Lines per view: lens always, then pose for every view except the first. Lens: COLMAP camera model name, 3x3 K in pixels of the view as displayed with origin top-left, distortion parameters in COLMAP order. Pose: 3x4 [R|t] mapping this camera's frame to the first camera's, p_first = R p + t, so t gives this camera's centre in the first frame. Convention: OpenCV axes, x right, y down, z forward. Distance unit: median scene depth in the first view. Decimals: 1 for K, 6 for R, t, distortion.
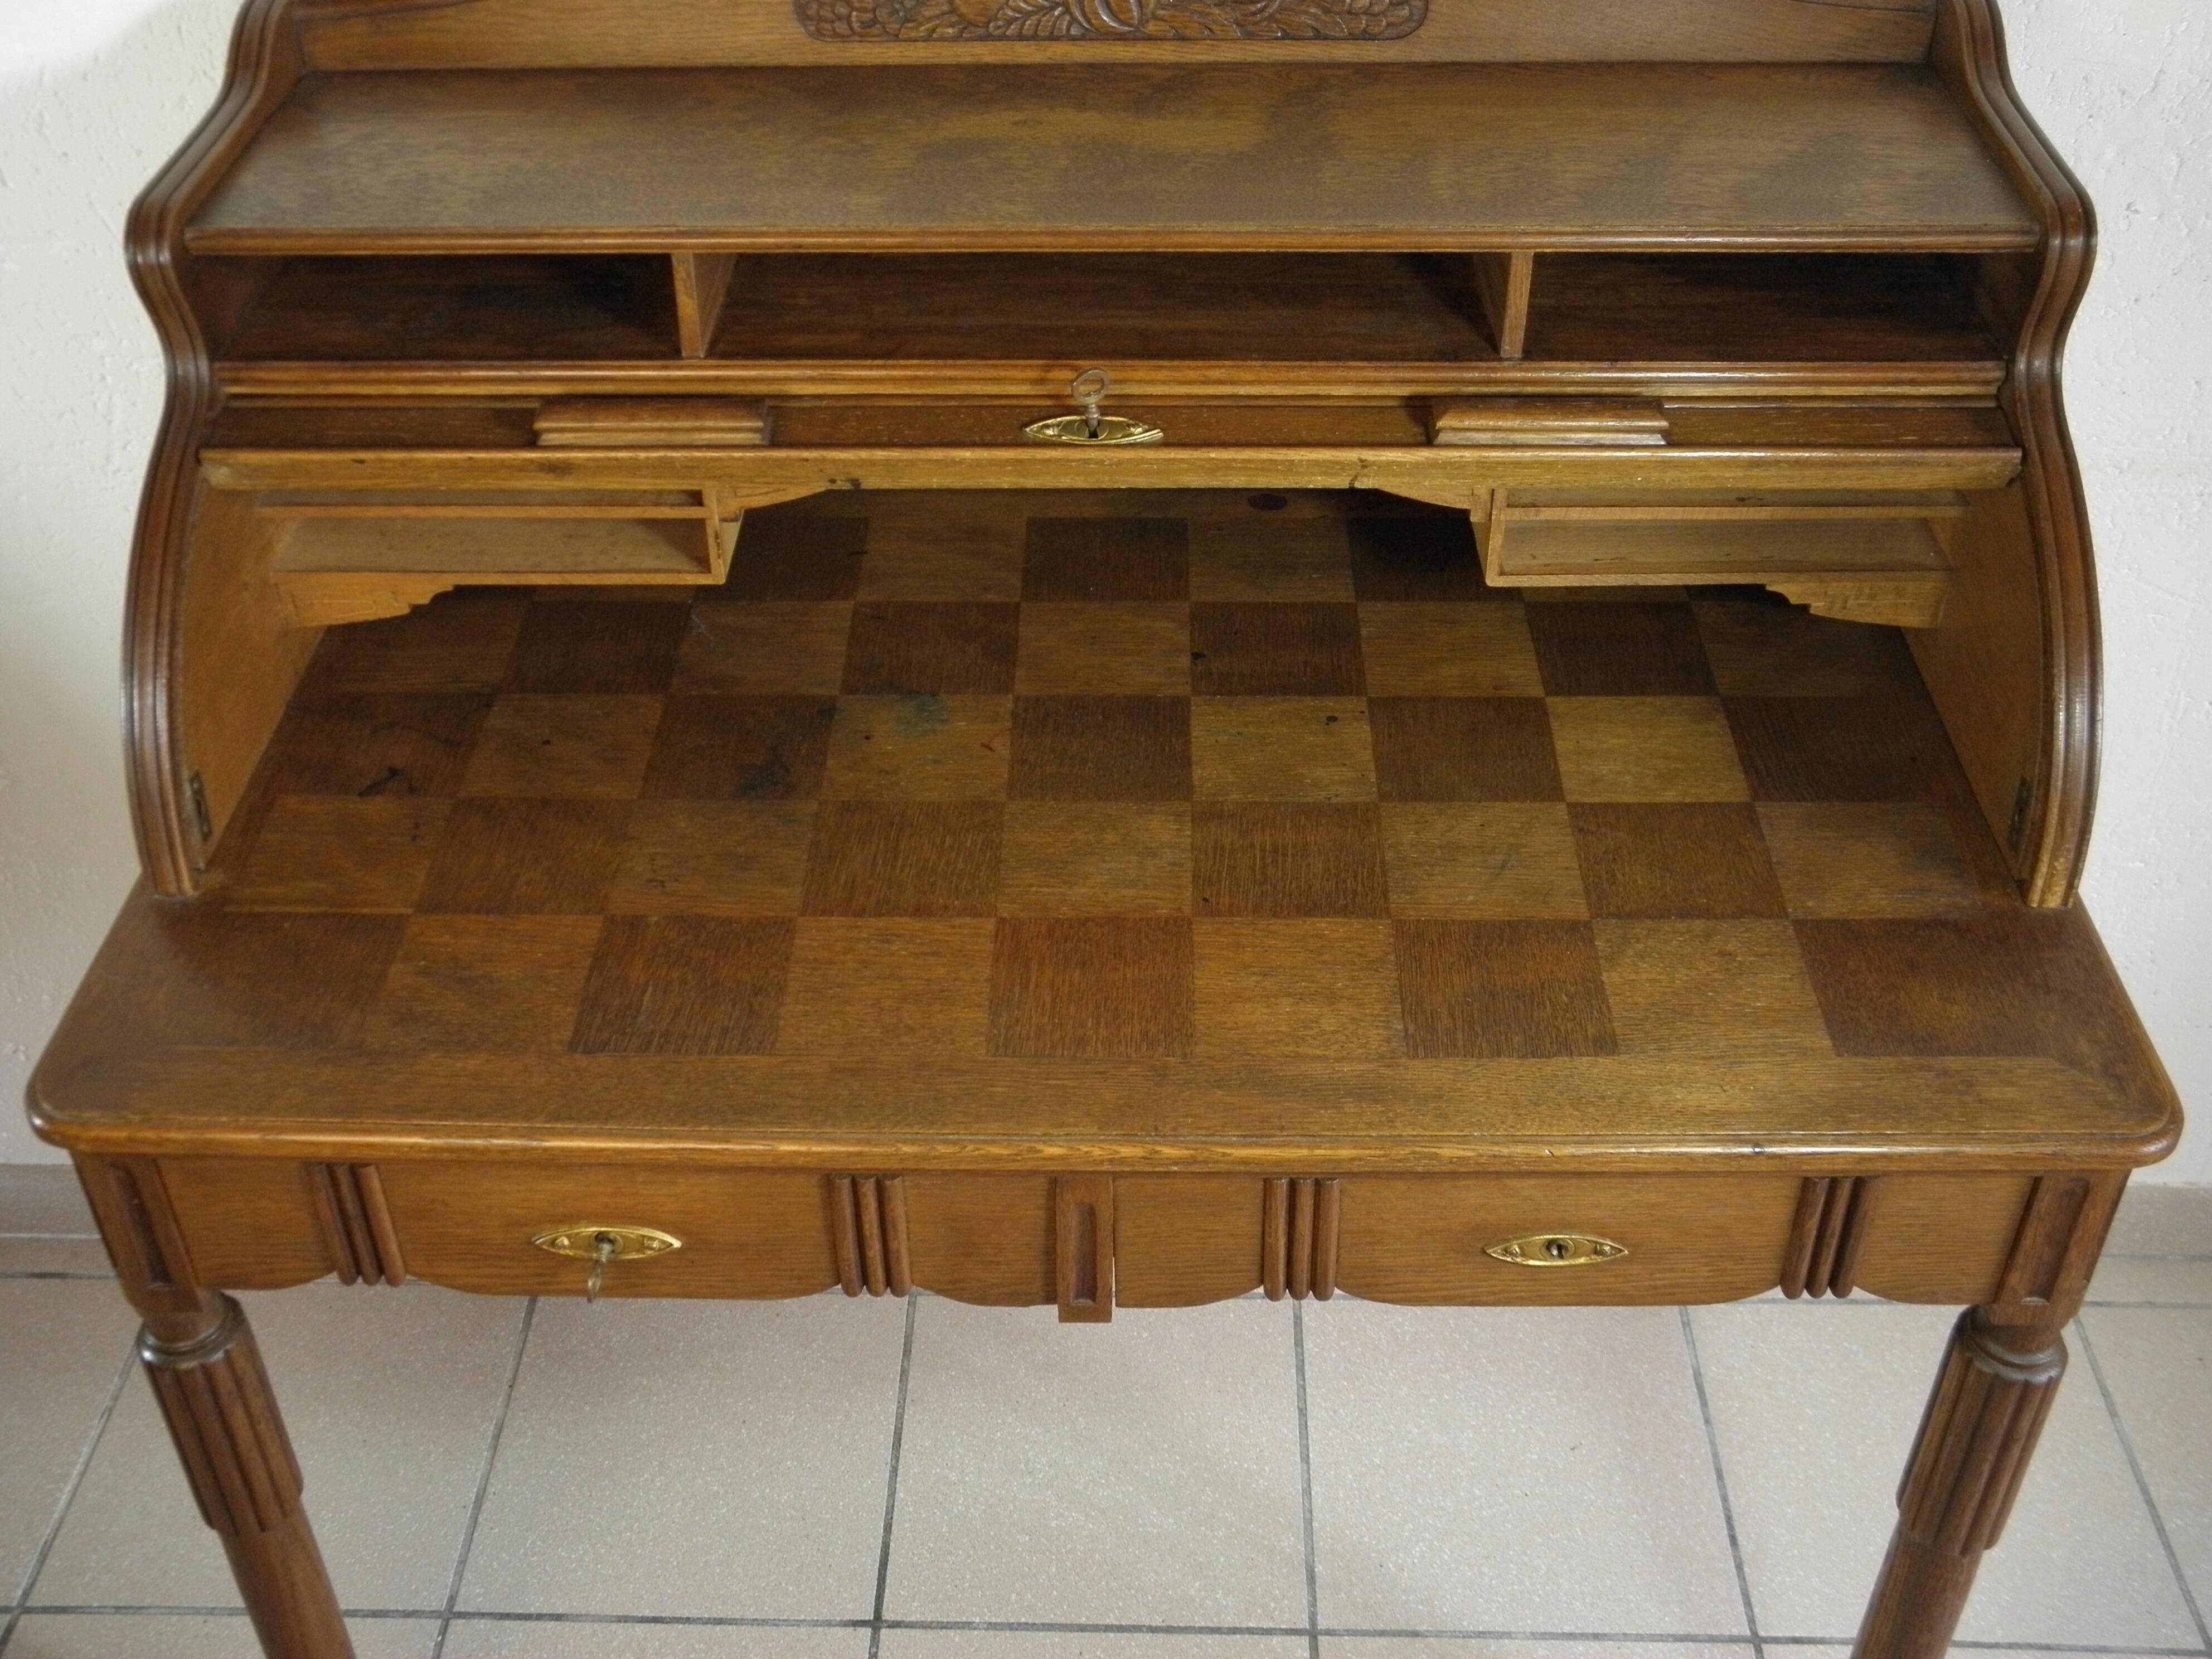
lens RADIAL K [[2377.0, 0, 1092.6], [0, 2377.0, 824.0], [0, 0, 1]] dist [-0.108012, 0.258038]
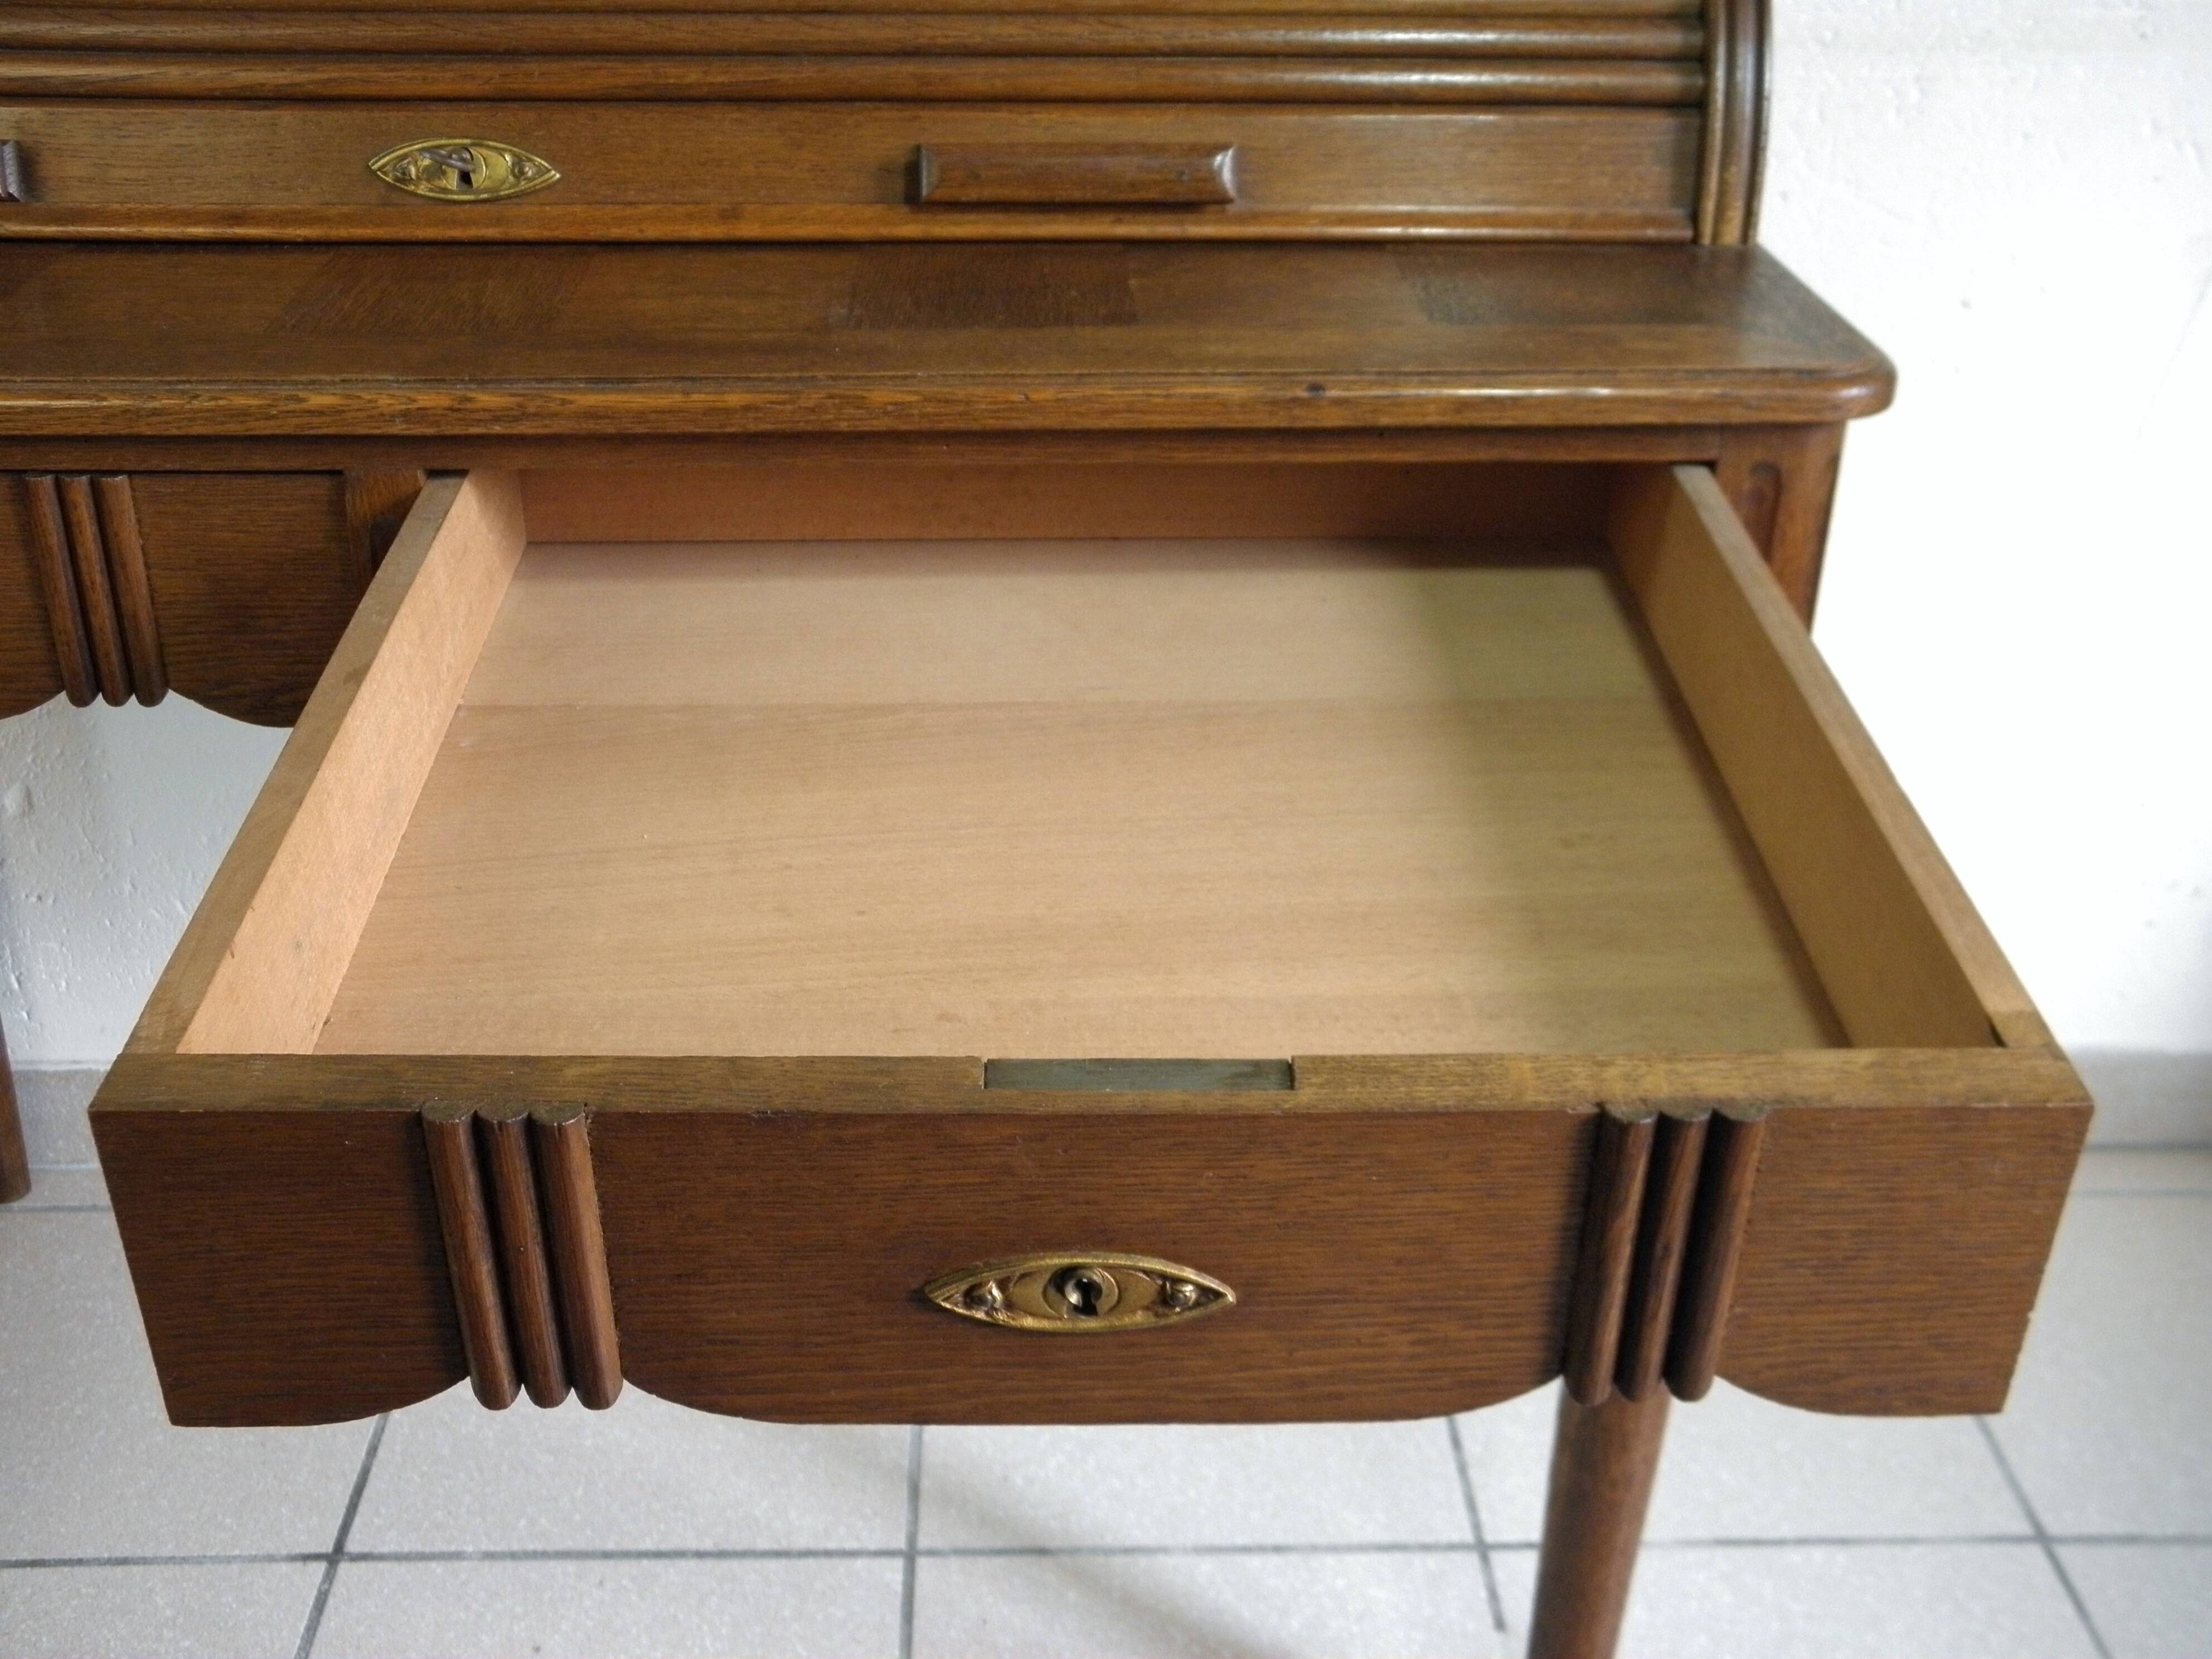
lens RADIAL K [[2402.9, 0, 1089.7], [0, 2402.9, 835.1], [0, 0, 1]] dist [-0.111445, 0.269554]
pose [[0.997897, -0.005398, 0.064602, 0.147442], [0.015954, 0.986327, -0.164026, 0.344687], [-0.062833, 0.164712, 0.984338, 0.278291]]
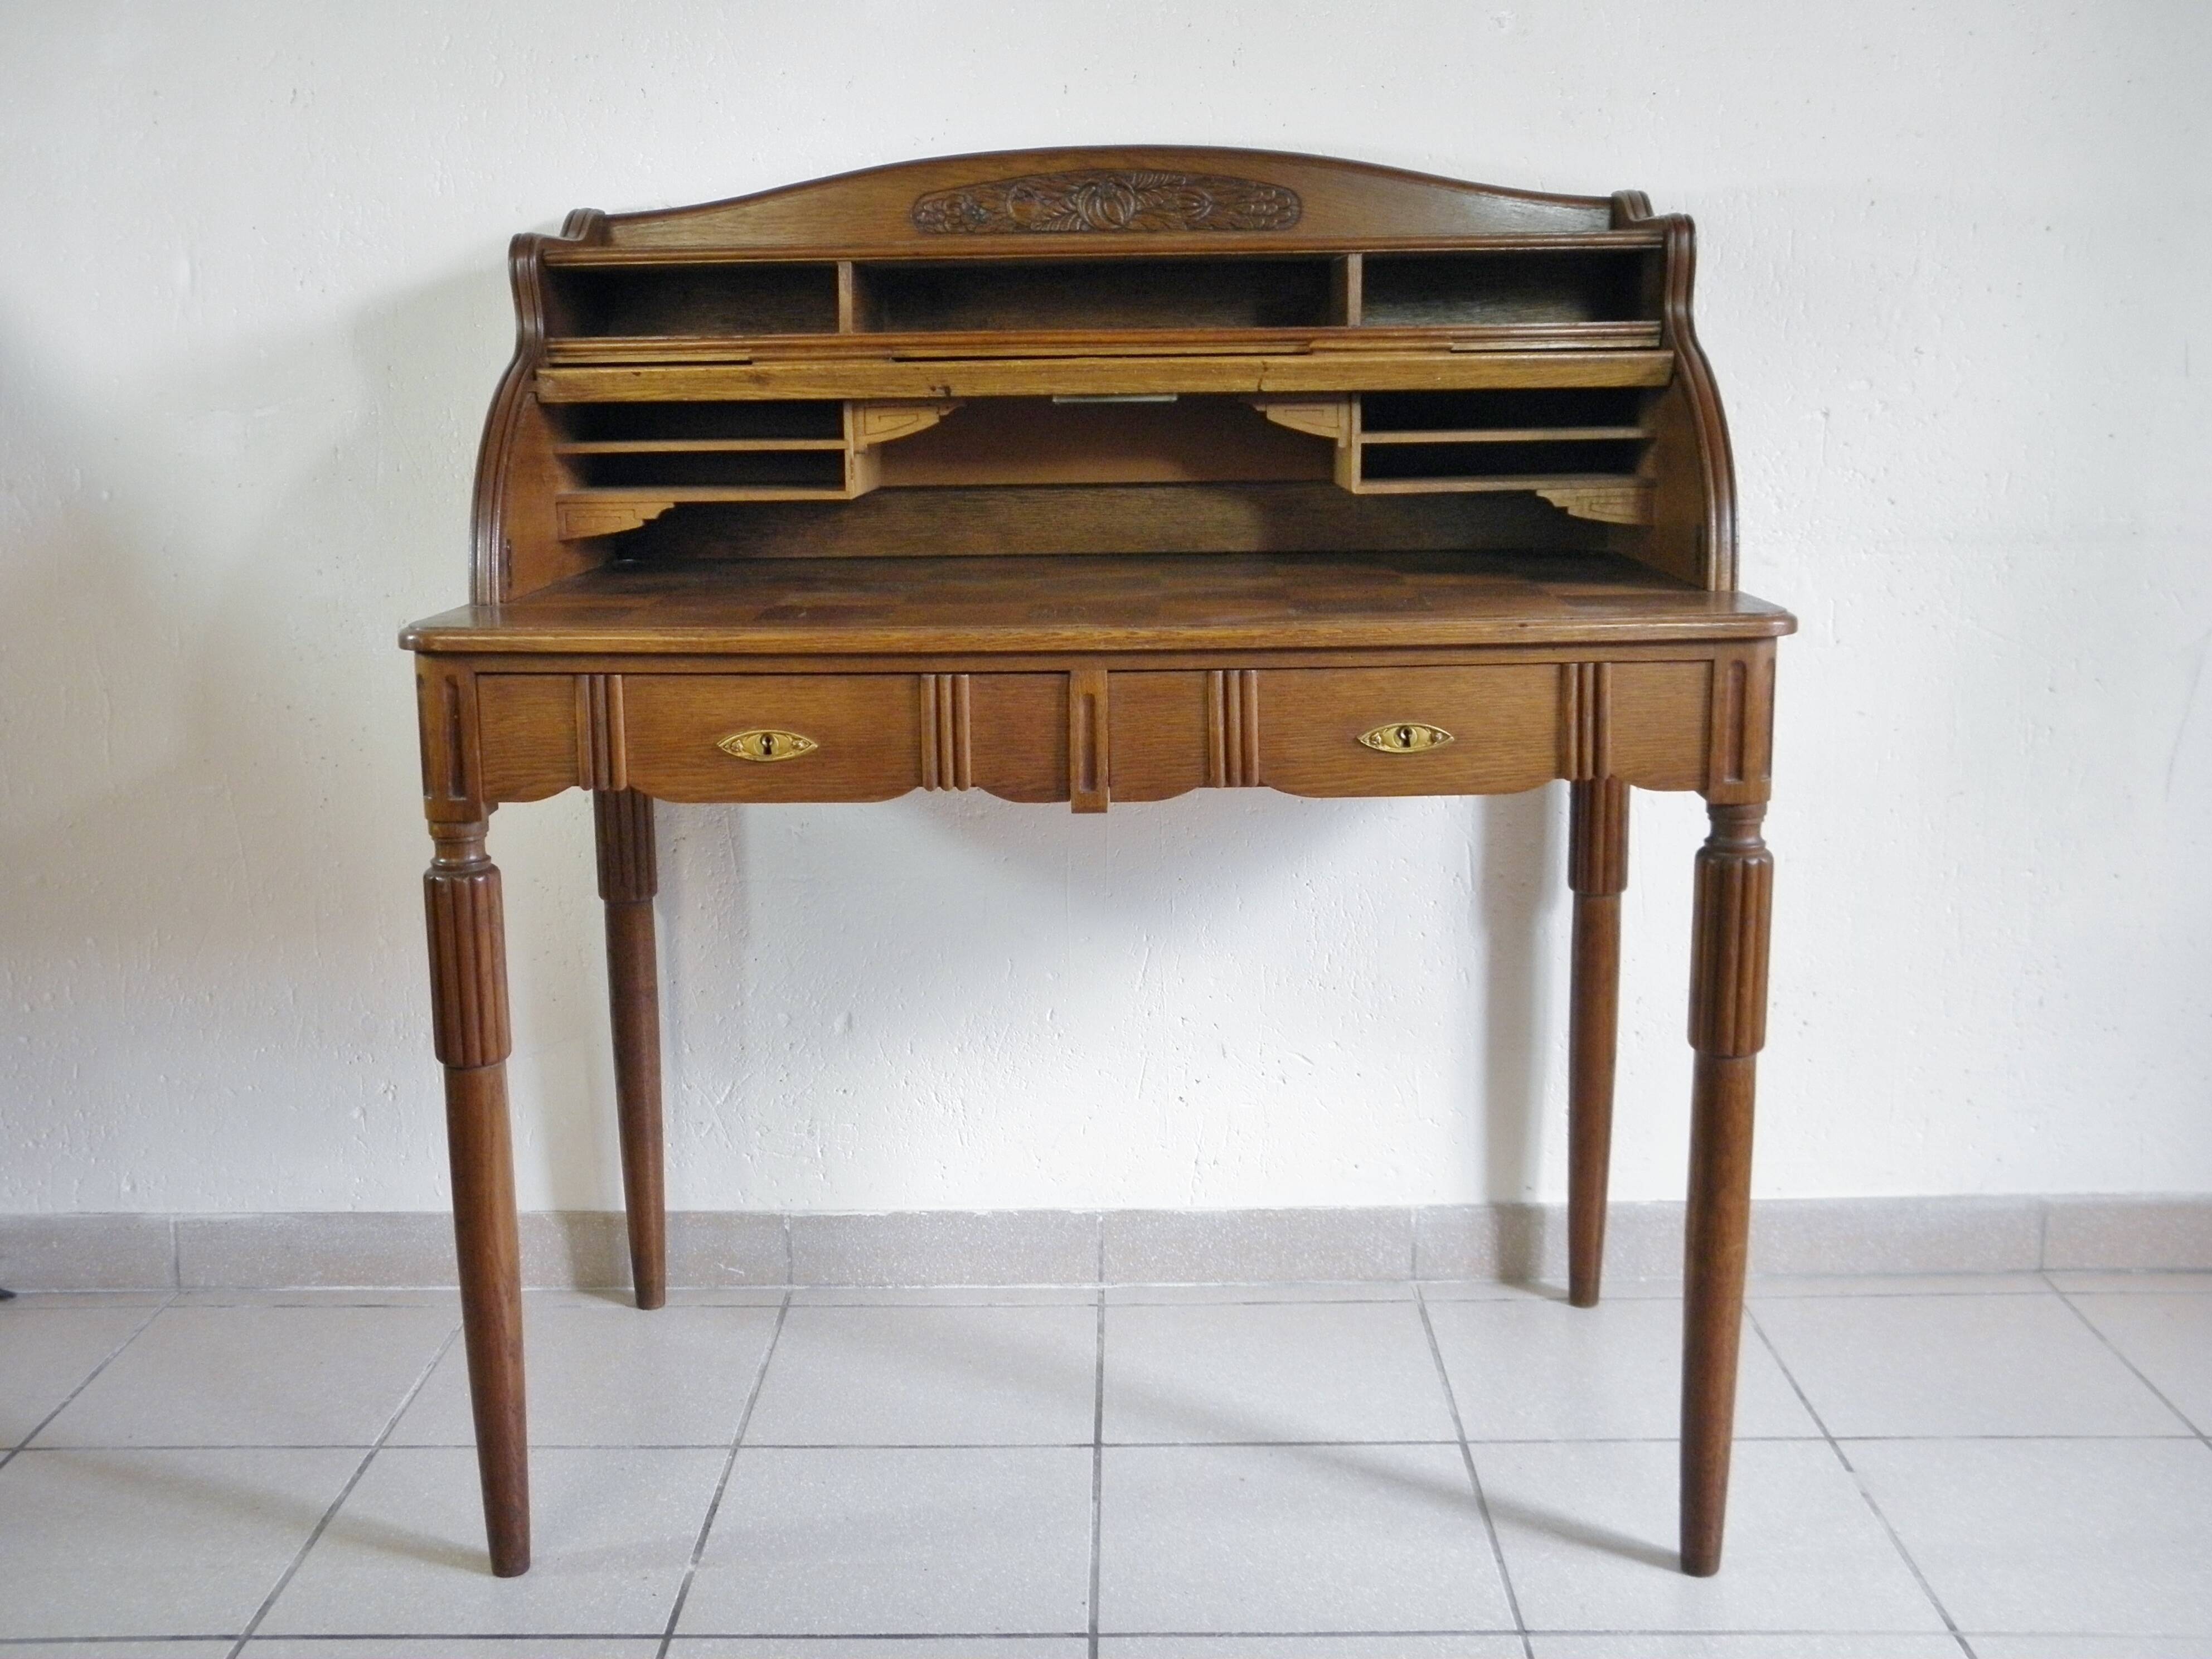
lens RADIAL K [[2377.0, 0, 1092.6], [0, 2377.0, 824.0], [0, 0, 1]] dist [-0.108012, 0.258038]
pose [[0.999990, -0.001037, -0.004342, 0.005171], [-0.001010, 0.894870, -0.446325, 0.842979], [0.004349, 0.446325, 0.894860, -0.298411]]
